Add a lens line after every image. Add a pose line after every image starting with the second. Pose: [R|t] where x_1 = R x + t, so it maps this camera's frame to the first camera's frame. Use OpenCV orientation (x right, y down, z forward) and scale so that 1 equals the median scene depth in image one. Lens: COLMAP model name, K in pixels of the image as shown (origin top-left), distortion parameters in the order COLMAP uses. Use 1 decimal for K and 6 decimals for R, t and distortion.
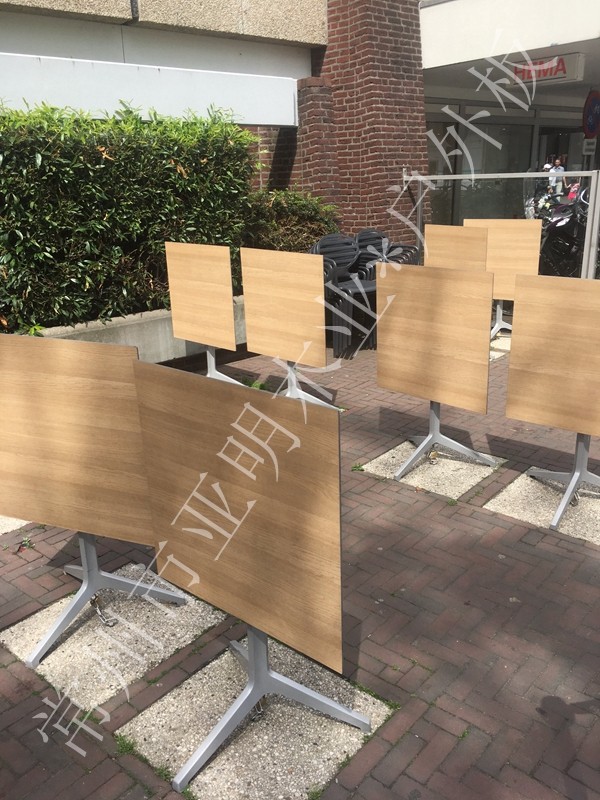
lens RADIAL K [[668.1, 0, 303.2], [0, 668.1, 405.7], [0, 0, 1]] dist [0.096777, -0.133329]
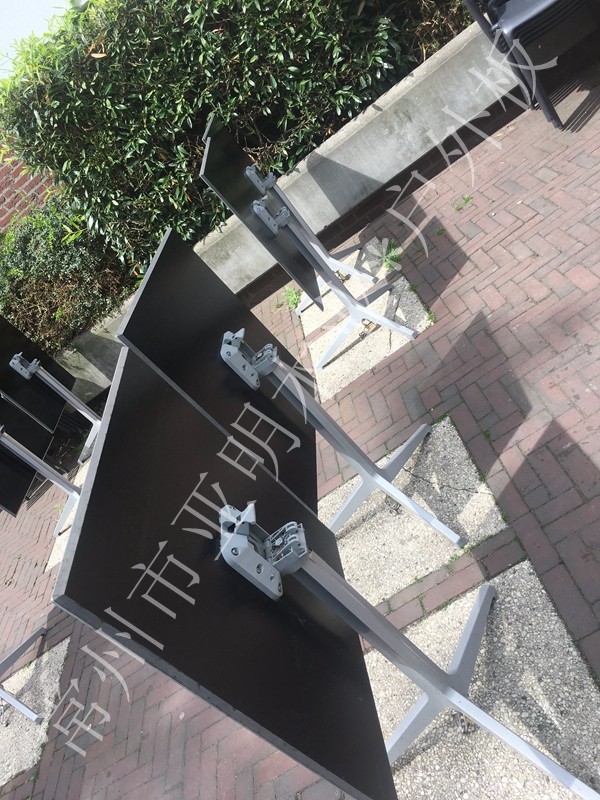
lens RADIAL K [[668.1, 0, 303.2], [0, 668.1, 405.7], [0, 0, 1]] dist [0.096777, -0.133329]
pose [[0.598554, 0.031037, -0.800481, 0.509617], [0.380074, 0.868619, 0.317876, -0.176673], [0.705179, -0.494508, 0.508119, 0.572507]]
